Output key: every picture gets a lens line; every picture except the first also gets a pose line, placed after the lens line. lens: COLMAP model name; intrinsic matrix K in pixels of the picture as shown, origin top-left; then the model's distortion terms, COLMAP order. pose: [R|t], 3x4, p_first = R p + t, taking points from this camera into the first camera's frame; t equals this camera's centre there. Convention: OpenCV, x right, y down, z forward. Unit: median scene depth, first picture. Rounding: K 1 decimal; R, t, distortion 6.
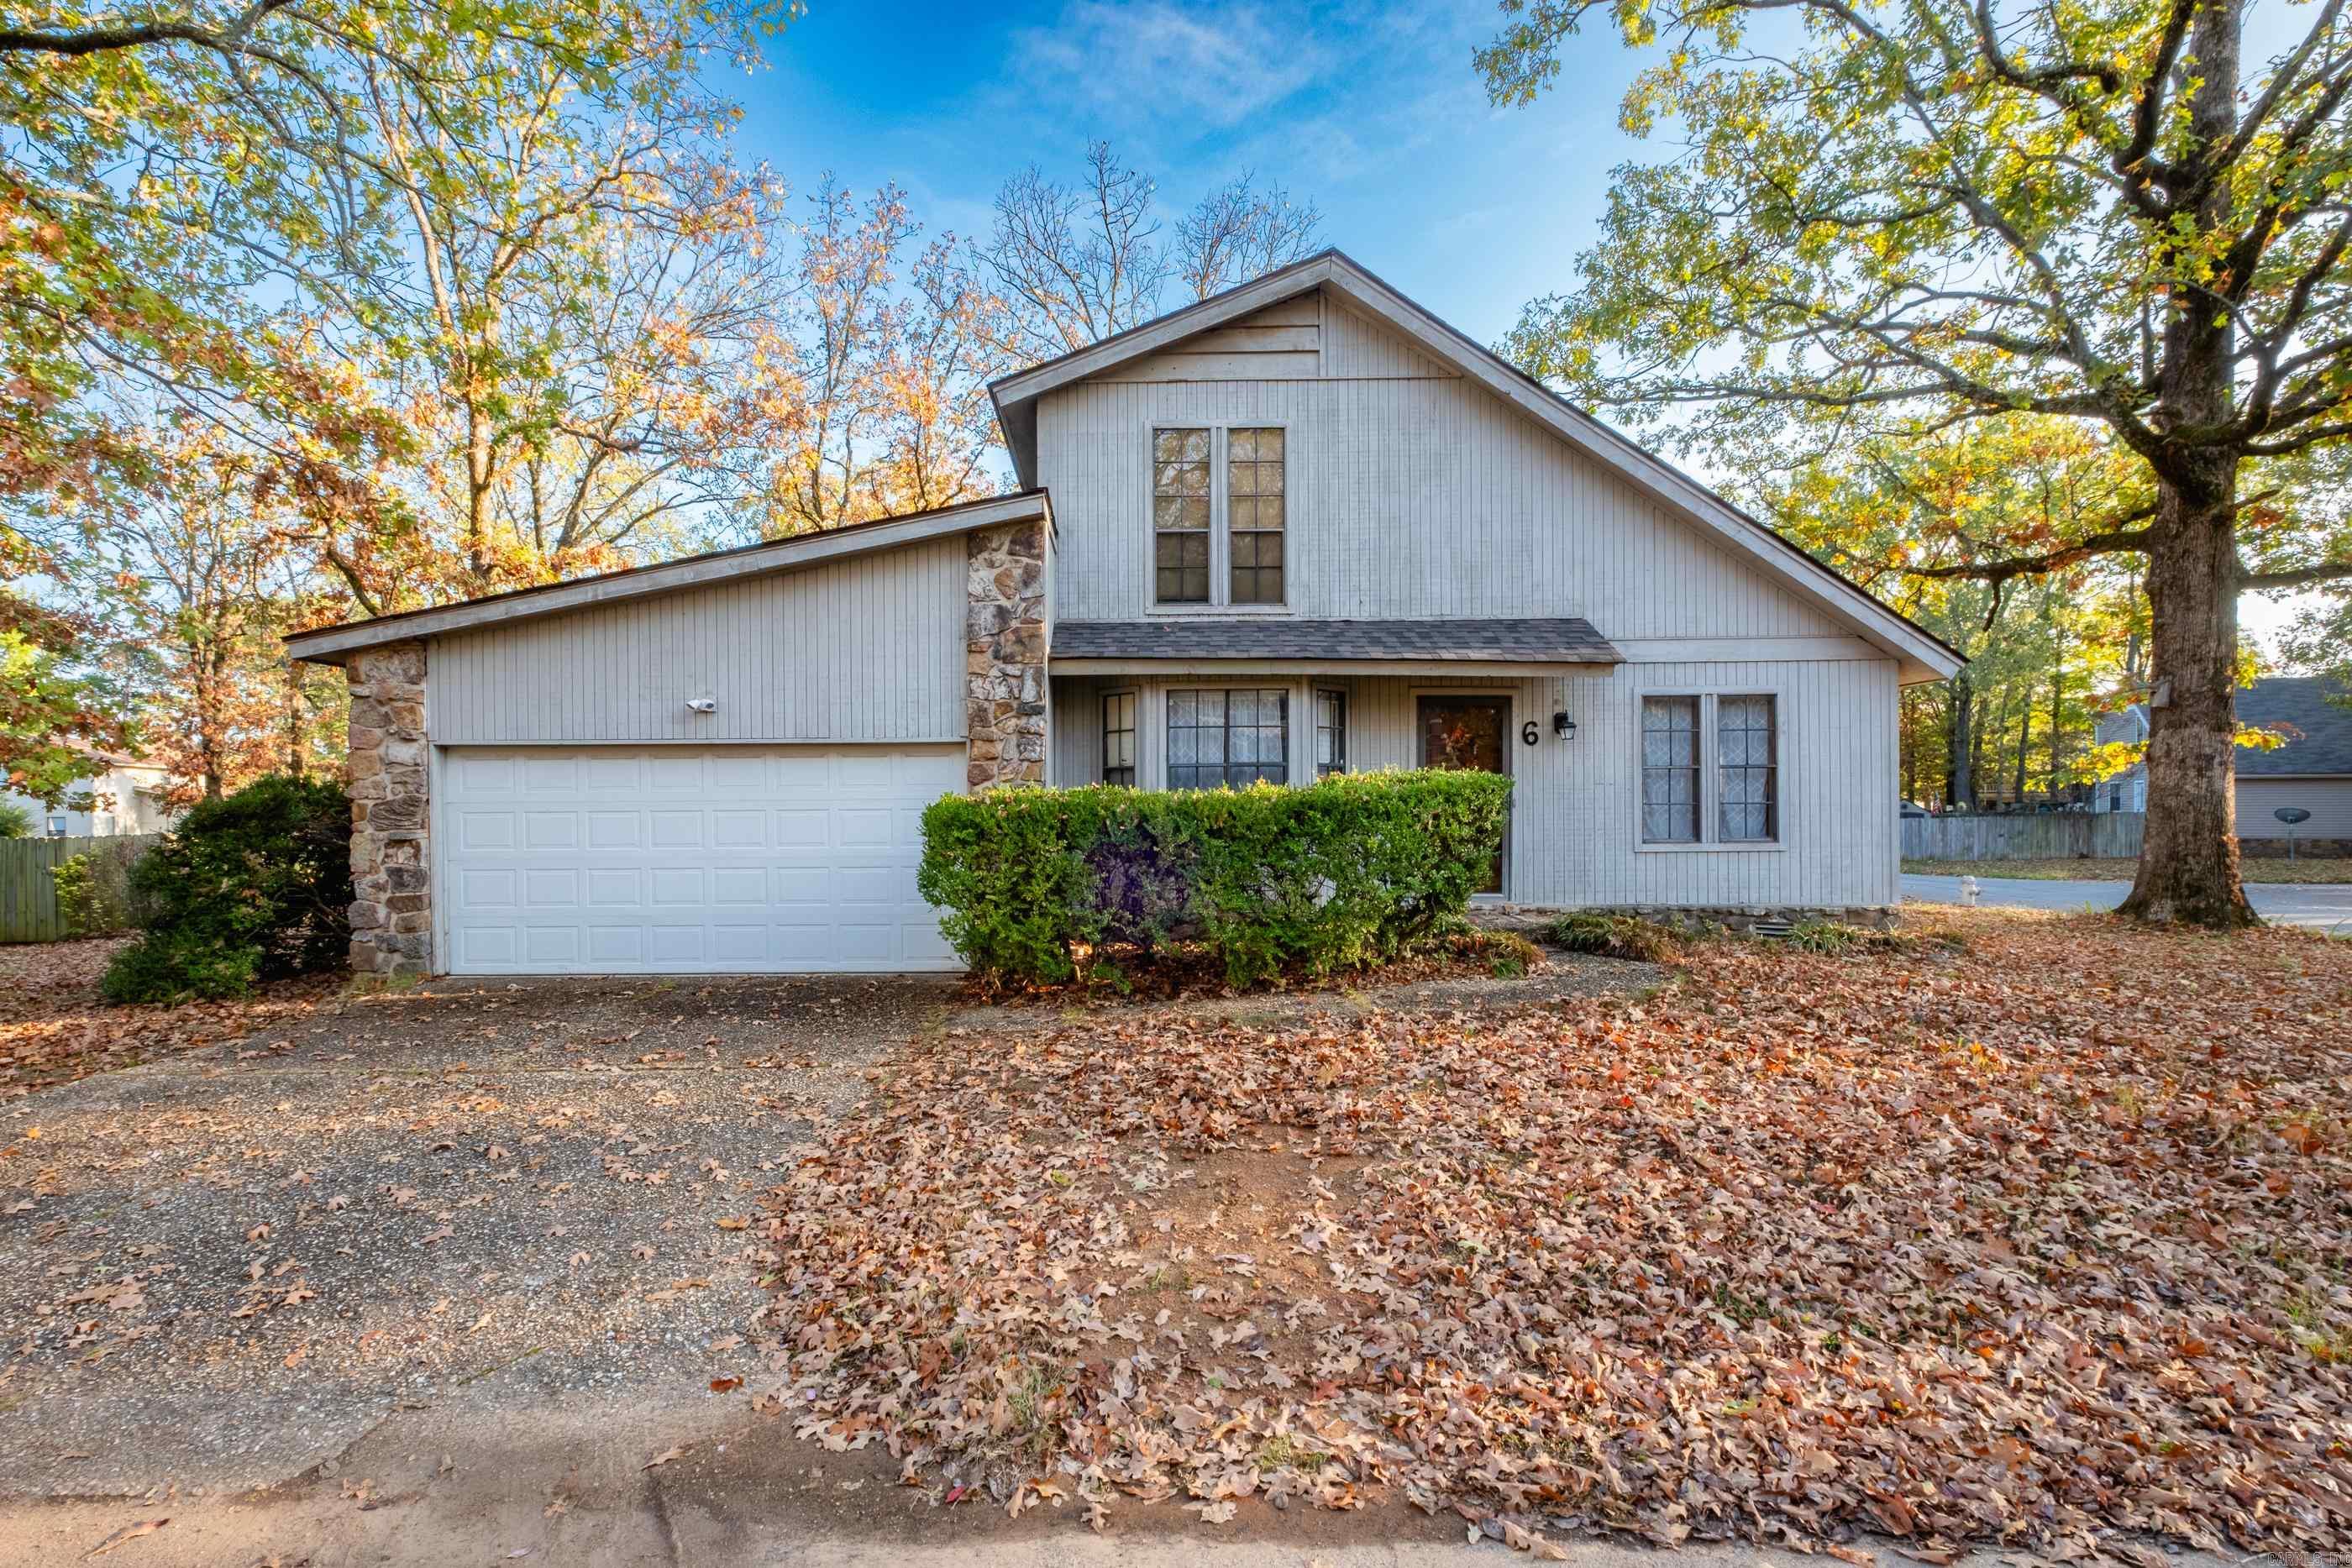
lens RADIAL K [[1021.8, 0, 1160.4], [0, 1021.8, 796.0], [0, 0, 1]] dist [0.003159, 0.000022]
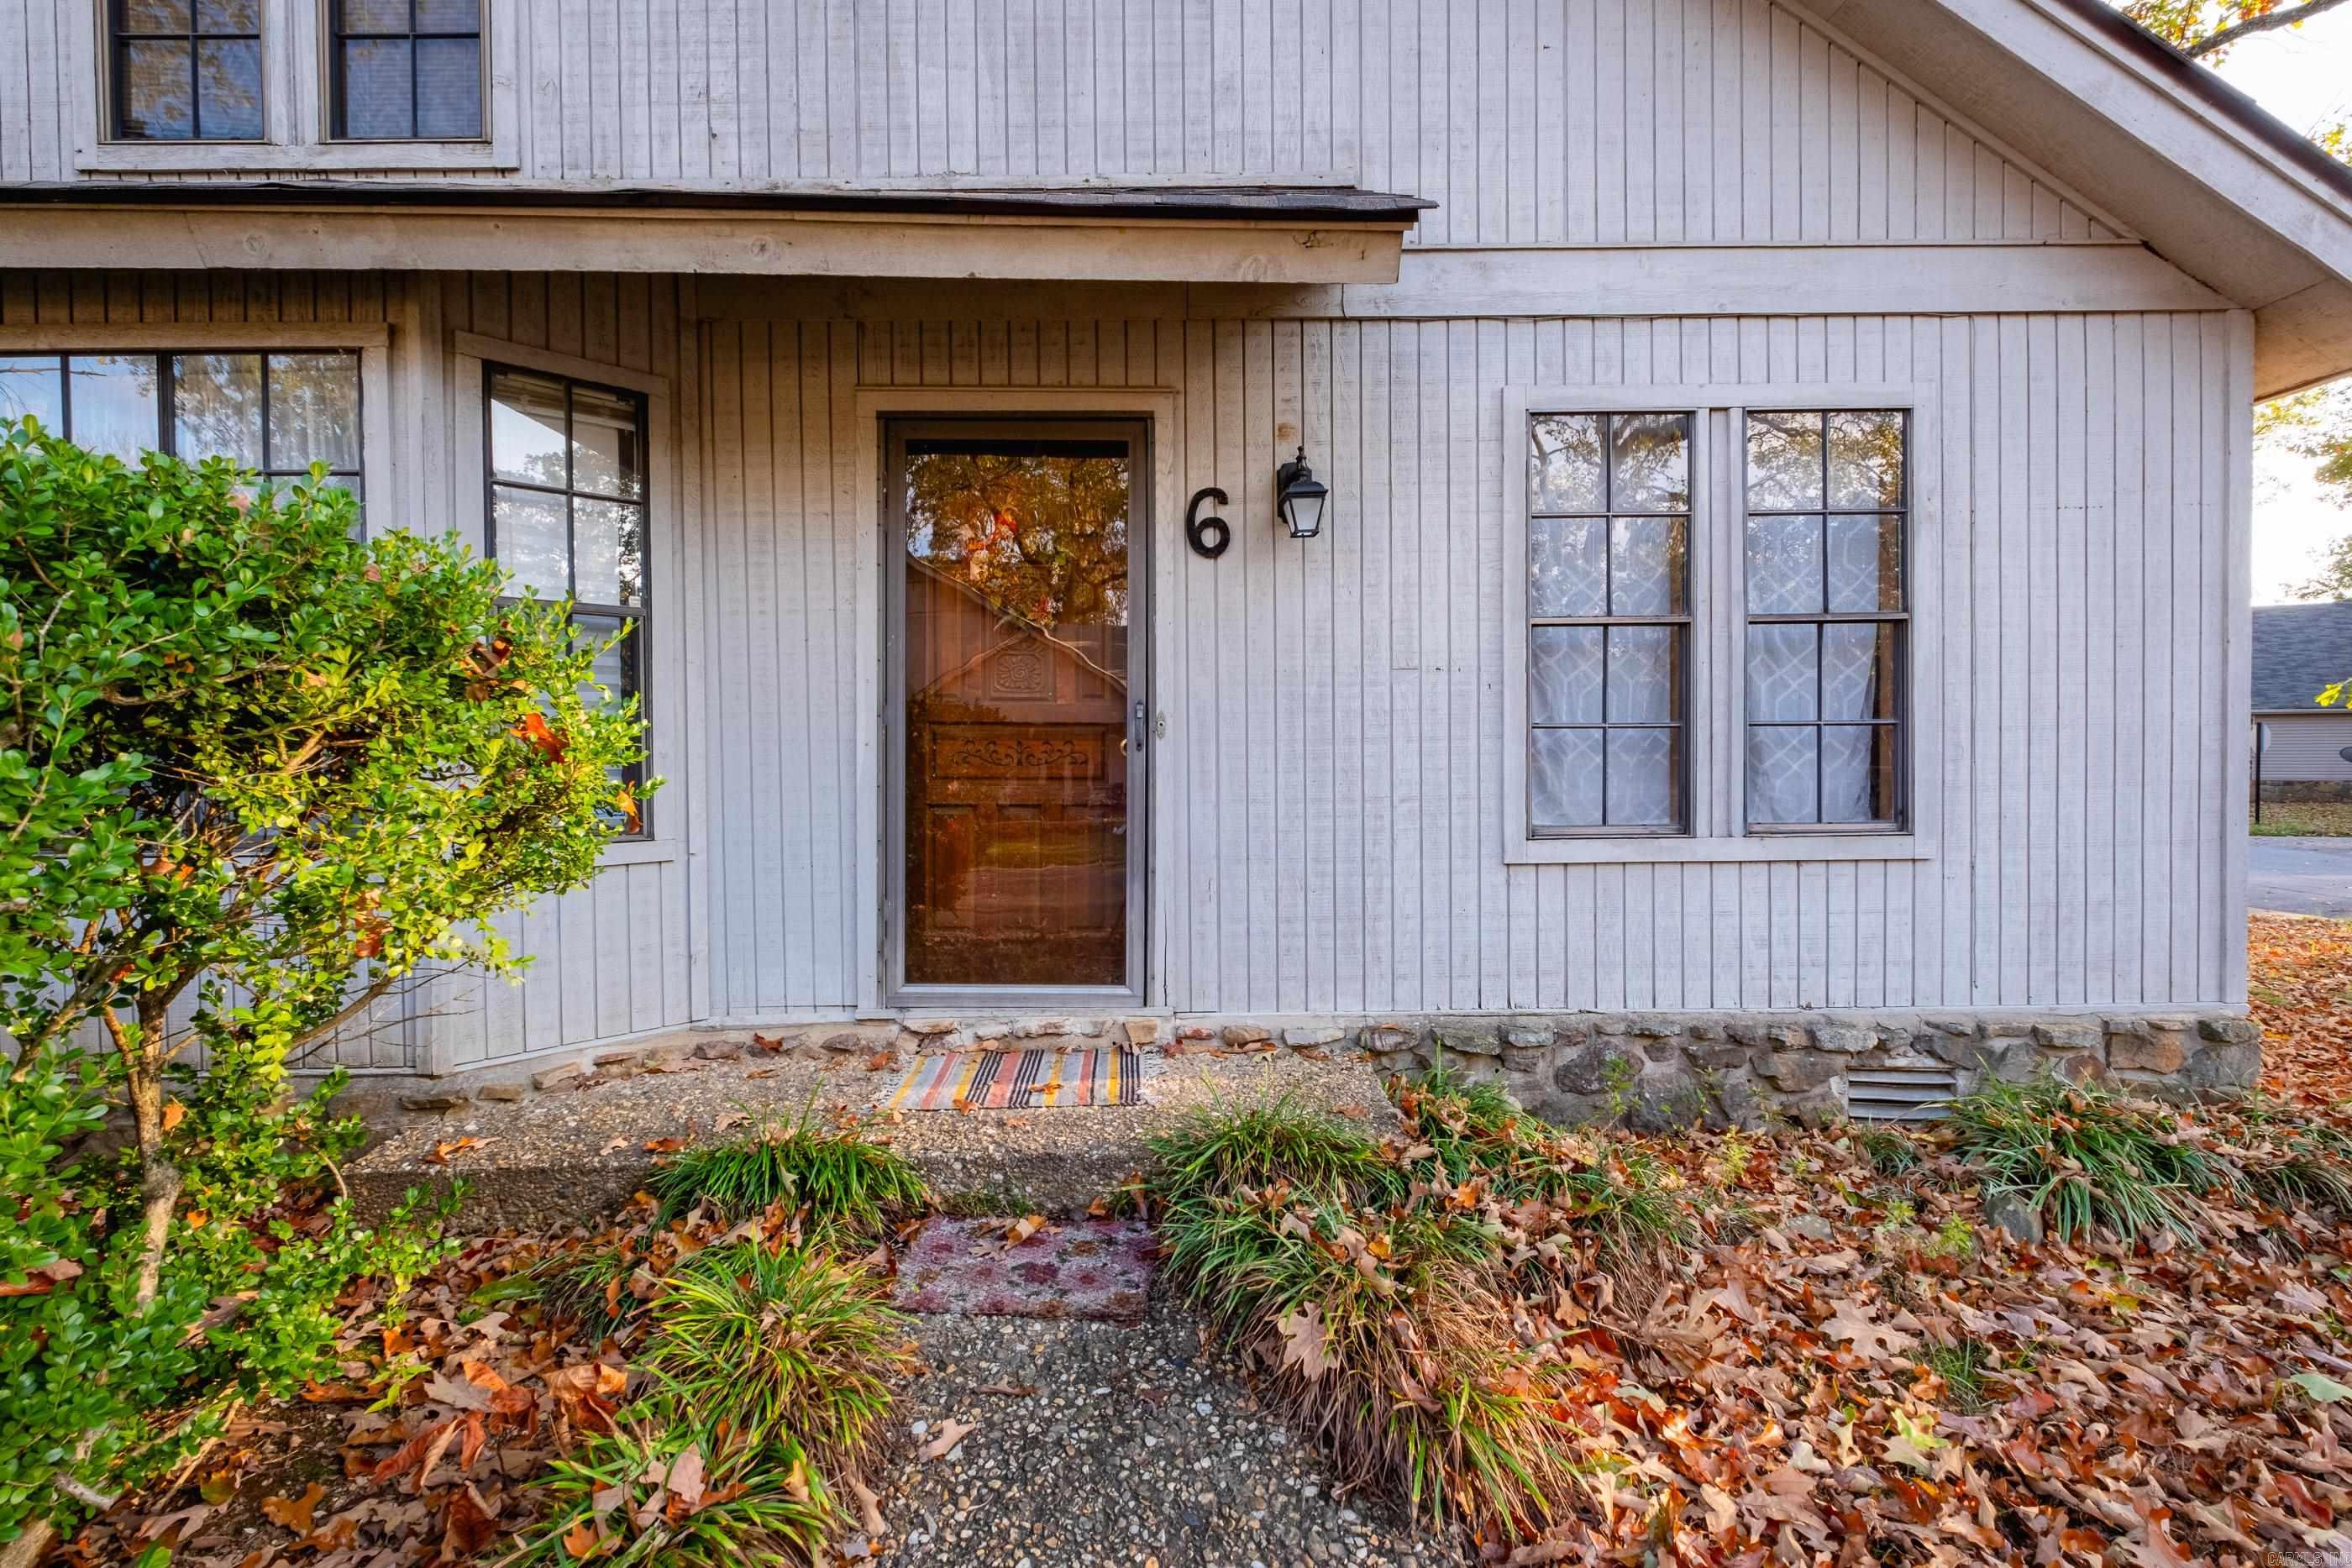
lens RADIAL K [[1021.8, 0, 1160.4], [0, 1021.8, 796.0], [0, 0, 1]] dist [0.003159, 0.000022]
pose [[0.999287, -0.003105, 0.037615, 0.335338], [0.002698, 0.999937, 0.010852, 0.027615], [-0.037646, -0.010743, 0.999233, 0.659810]]
